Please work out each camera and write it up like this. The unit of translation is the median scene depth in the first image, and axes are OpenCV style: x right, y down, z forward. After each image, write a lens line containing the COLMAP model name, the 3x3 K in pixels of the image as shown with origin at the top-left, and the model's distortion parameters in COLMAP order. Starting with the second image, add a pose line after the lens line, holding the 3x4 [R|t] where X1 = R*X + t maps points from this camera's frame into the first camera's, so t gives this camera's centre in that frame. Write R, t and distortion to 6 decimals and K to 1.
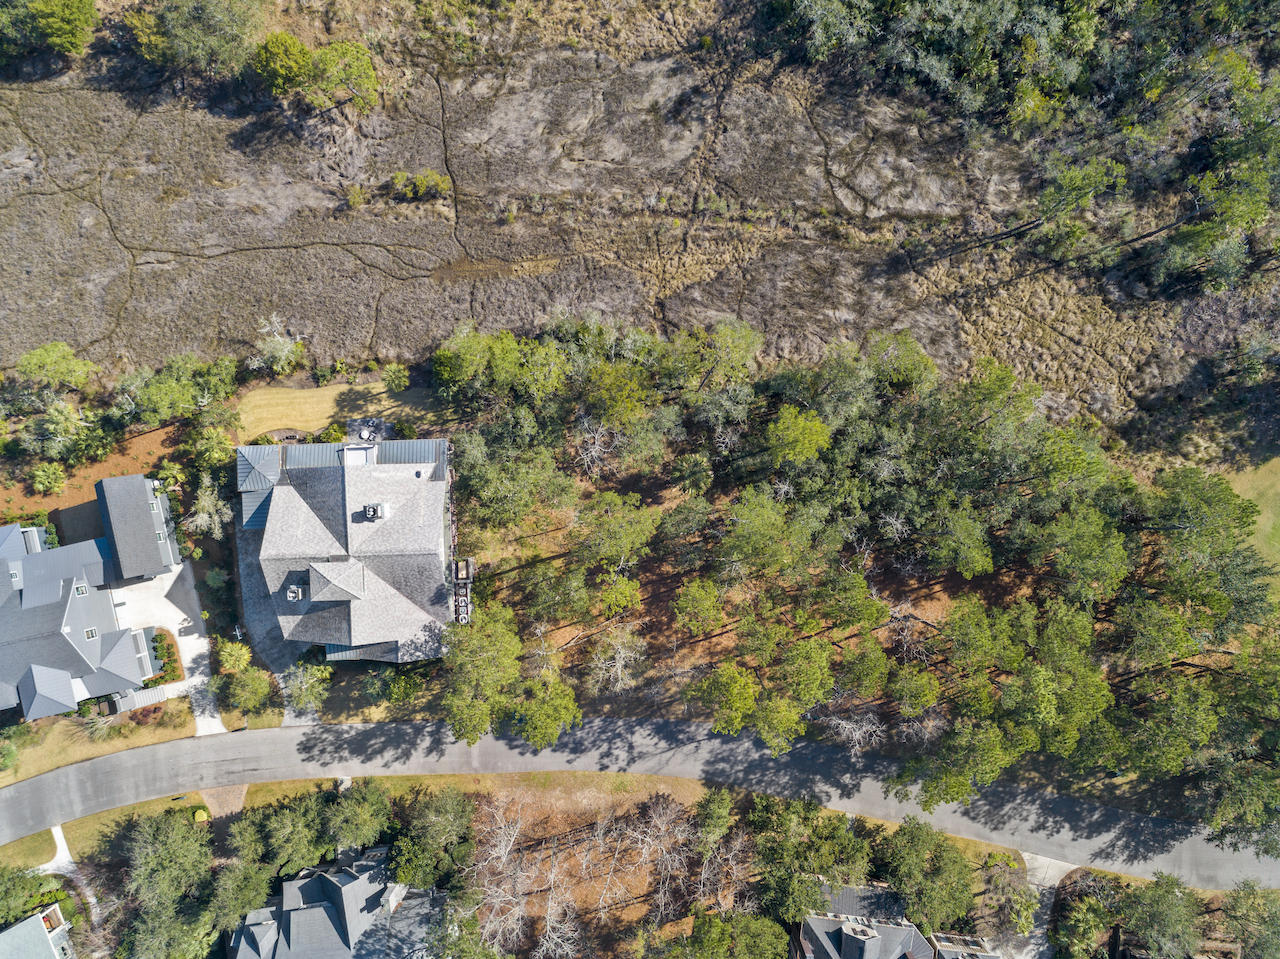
lens RADIAL K [[961.2, 0, 640.0], [0, 961.2, 479.5], [0, 0, 1]] dist [-0.027430, 0.013601]
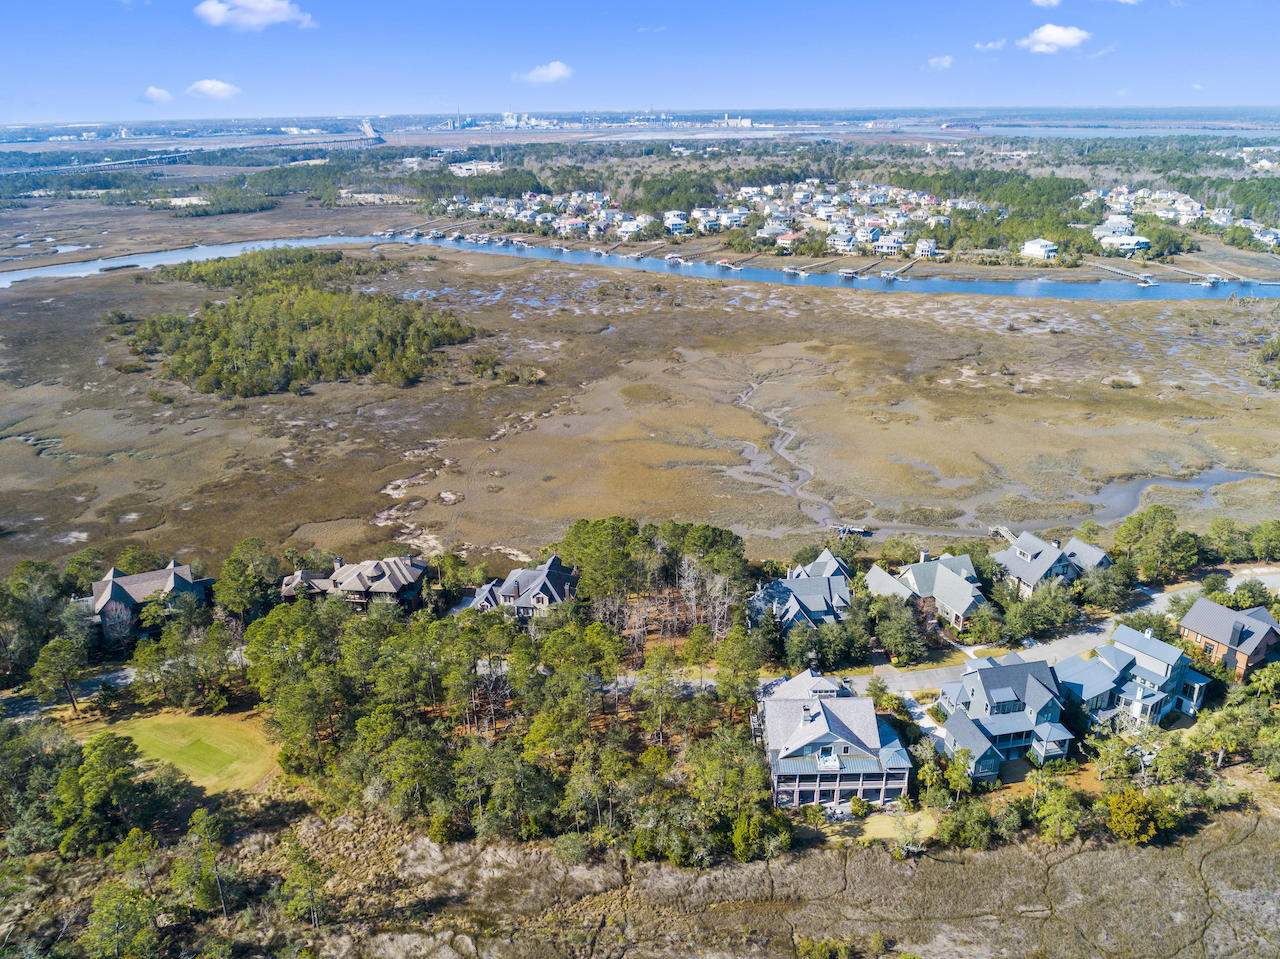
lens RADIAL K [[961.2, 0, 640.0], [0, 961.2, 479.5], [0, 0, 1]] dist [-0.027430, 0.013601]
pose [[-0.999495, 0.002637, 0.031653, -0.040047], [0.028581, -0.360096, 0.932477, -1.190098], [0.013857, 0.932911, 0.359839, 0.029547]]
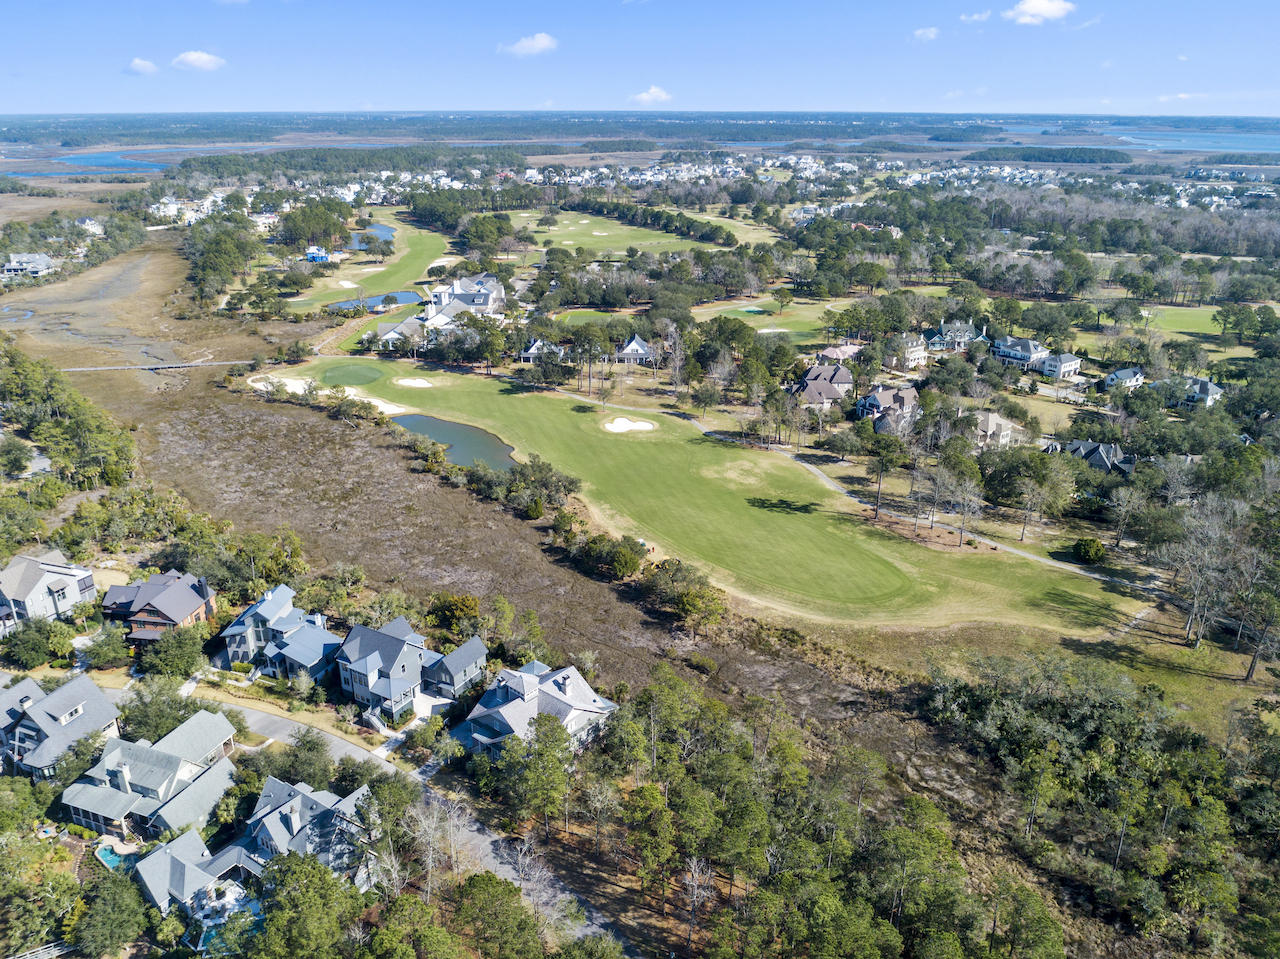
lens RADIAL K [[961.2, 0, 640.0], [0, 961.2, 479.5], [0, 0, 1]] dist [-0.027430, 0.013601]
pose [[0.734306, 0.248967, -0.631514, 0.748016], [-0.678817, 0.271649, -0.682213, 0.921581], [0.001702, 0.929635, 0.368477, -0.002284]]
